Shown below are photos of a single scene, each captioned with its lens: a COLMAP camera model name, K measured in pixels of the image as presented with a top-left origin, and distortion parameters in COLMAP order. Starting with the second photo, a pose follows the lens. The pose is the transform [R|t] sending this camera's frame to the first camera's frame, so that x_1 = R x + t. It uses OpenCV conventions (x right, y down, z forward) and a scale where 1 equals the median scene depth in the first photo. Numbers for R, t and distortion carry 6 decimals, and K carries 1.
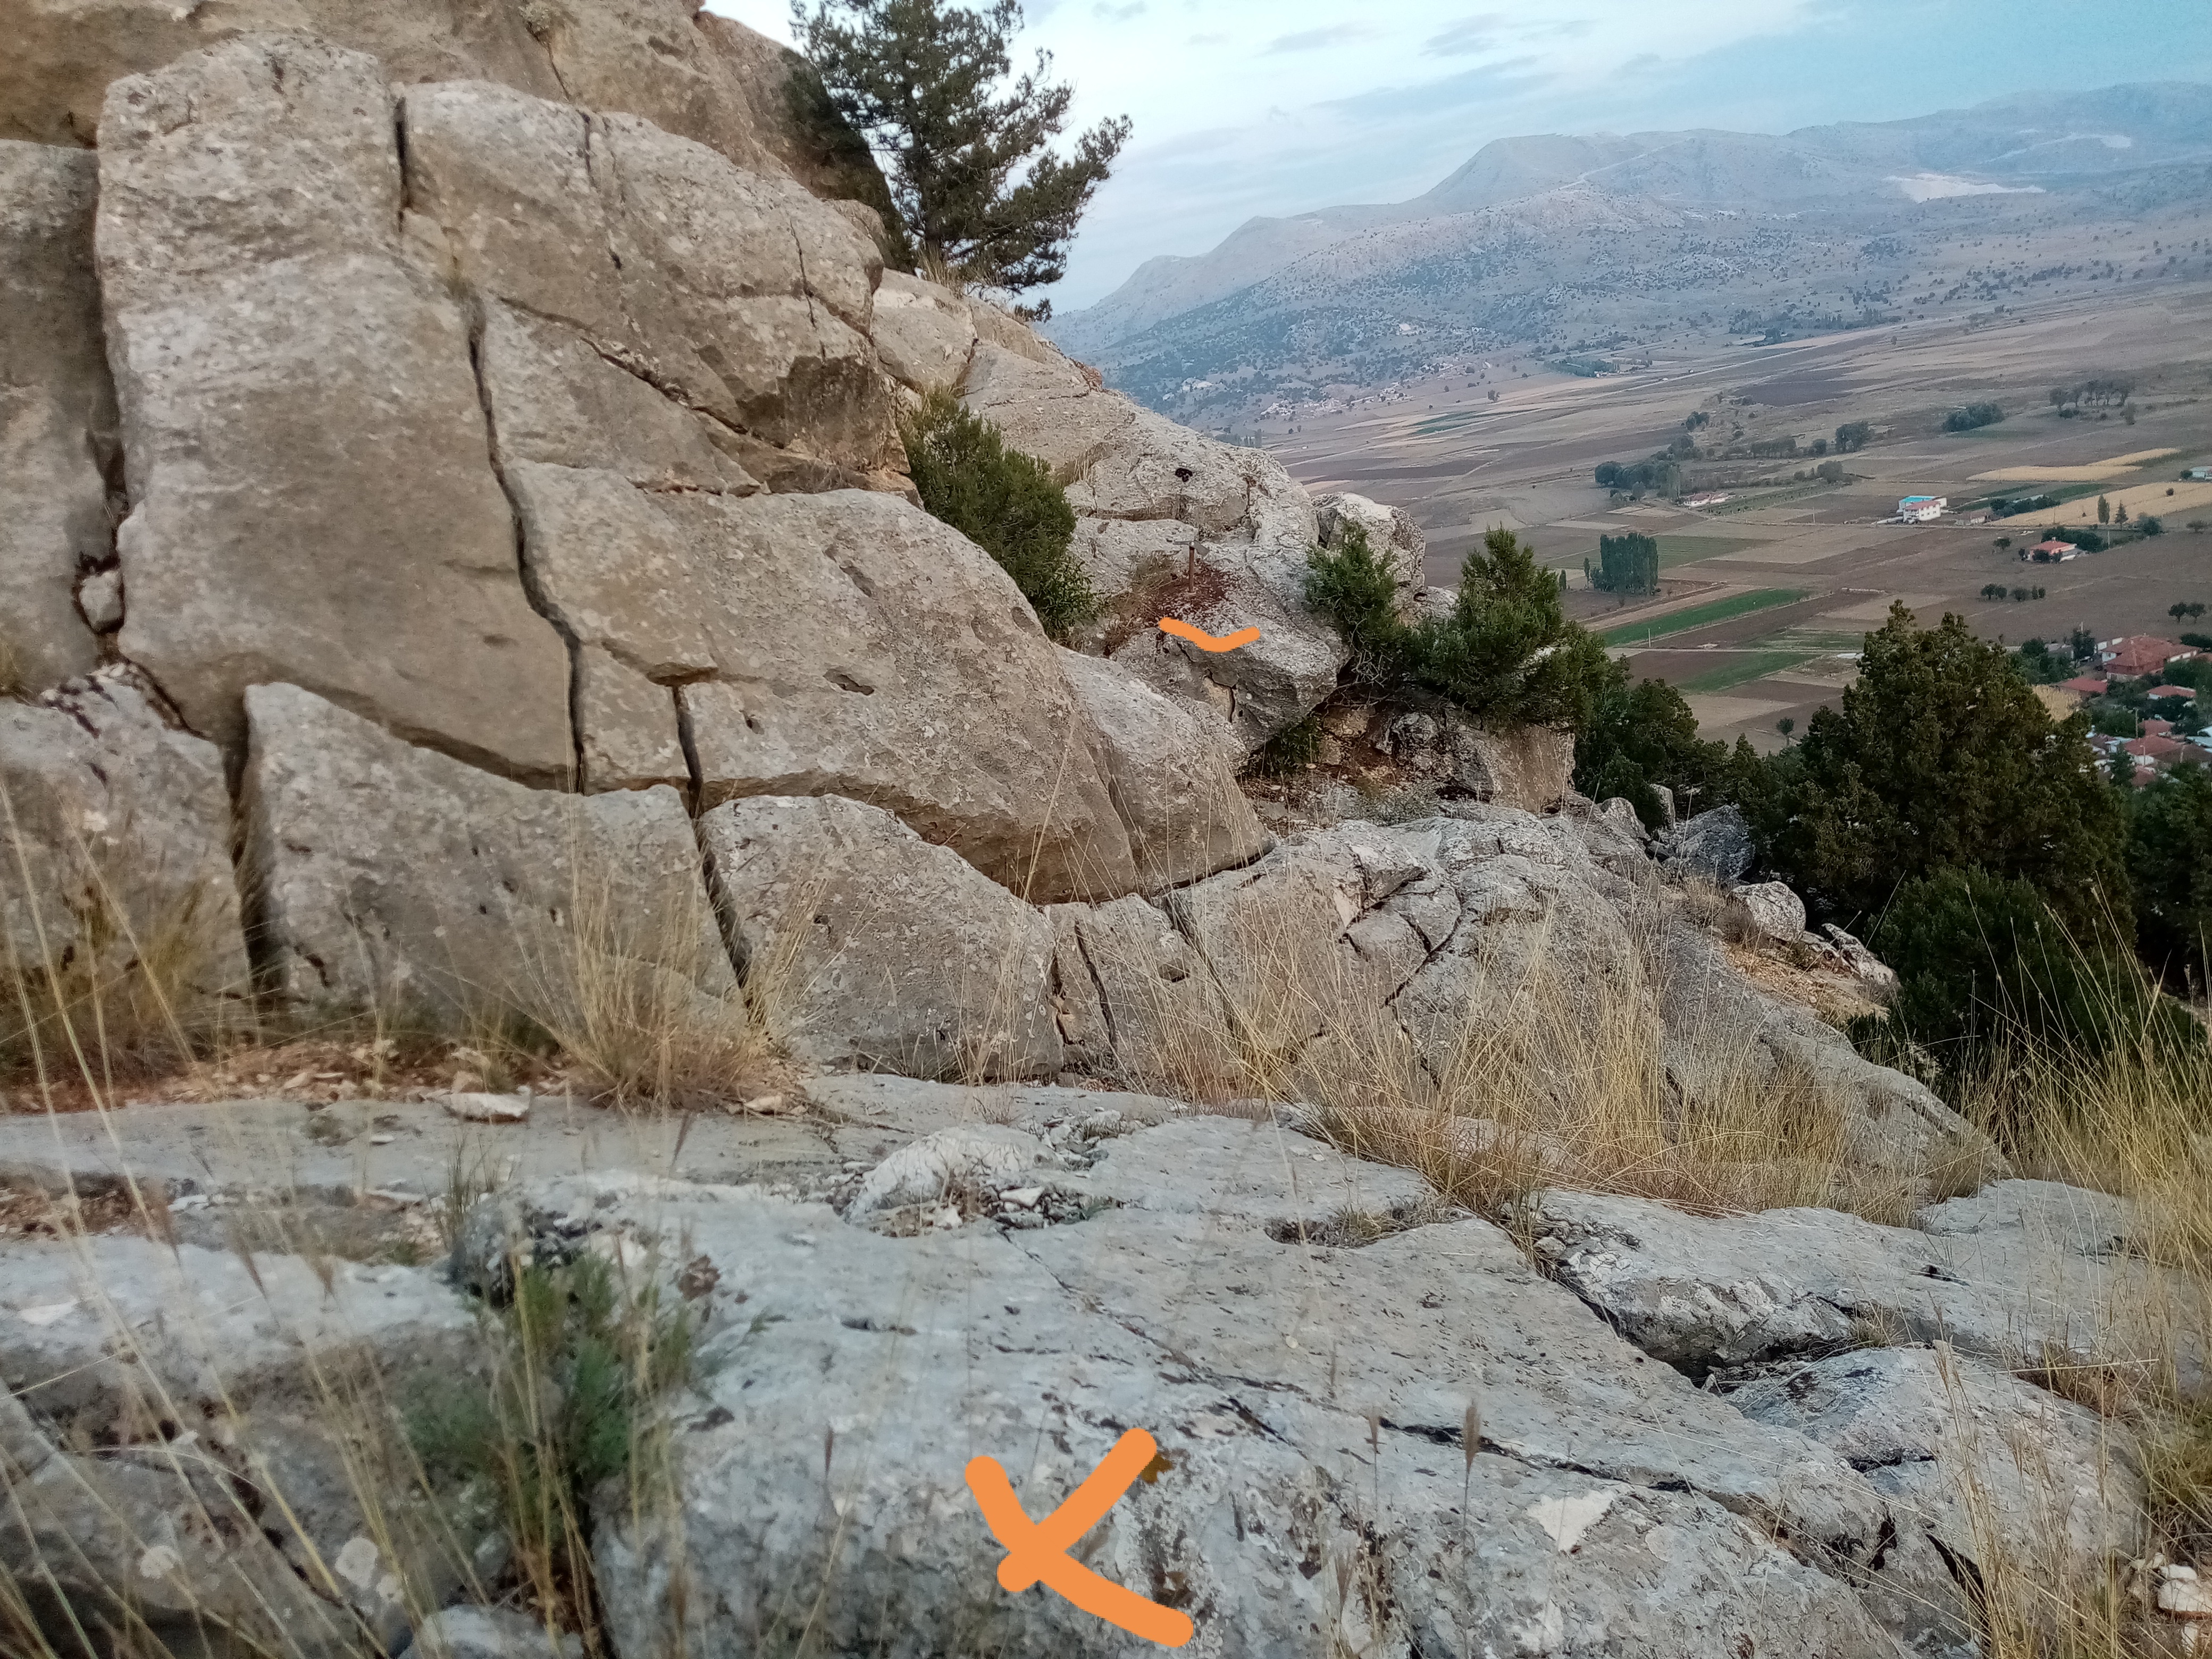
lens RADIAL K [[1716.9, 0, 1106.0], [0, 1716.9, 829.5], [0, 0, 1]] dist [0.044519, -0.088359]
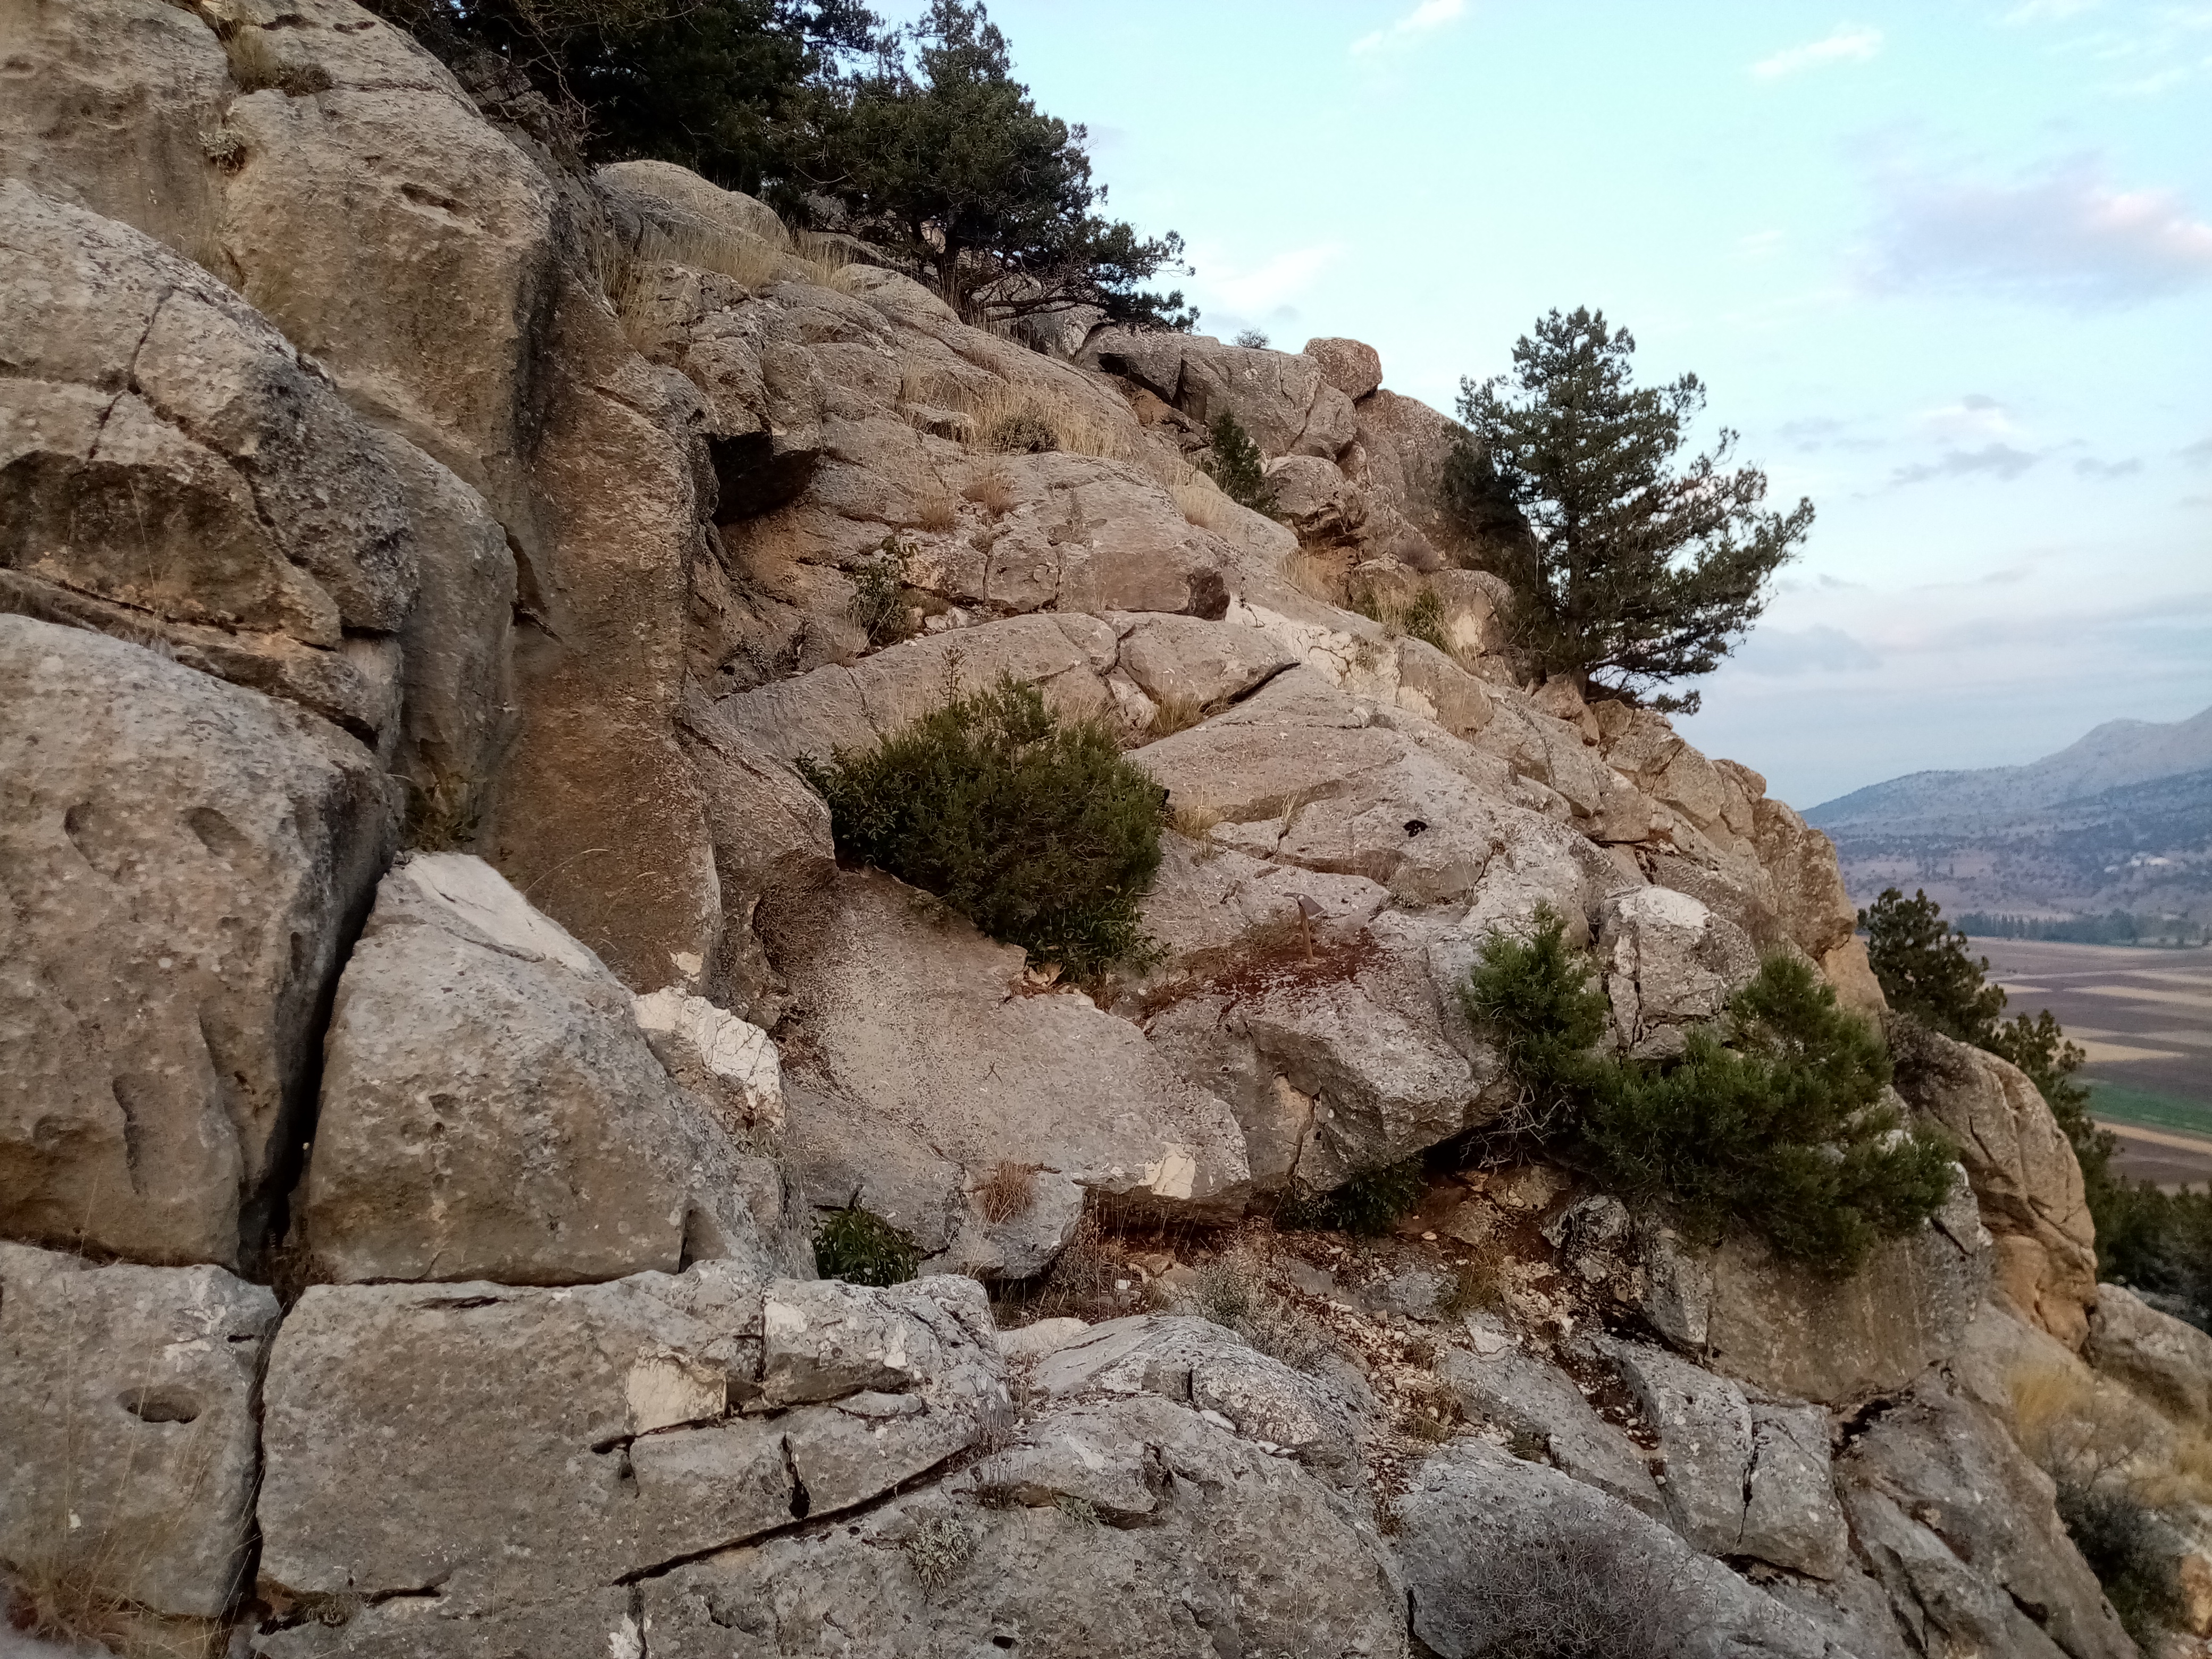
lens RADIAL K [[1716.9, 0, 1106.0], [0, 1716.9, 829.5], [0, 0, 1]] dist [0.044519, -0.088359]
pose [[0.869507, 0.126096, -0.477554, 0.143287], [-0.232086, 0.957783, -0.169672, -0.020443], [0.435998, 0.258364, 0.862064, 0.132138]]
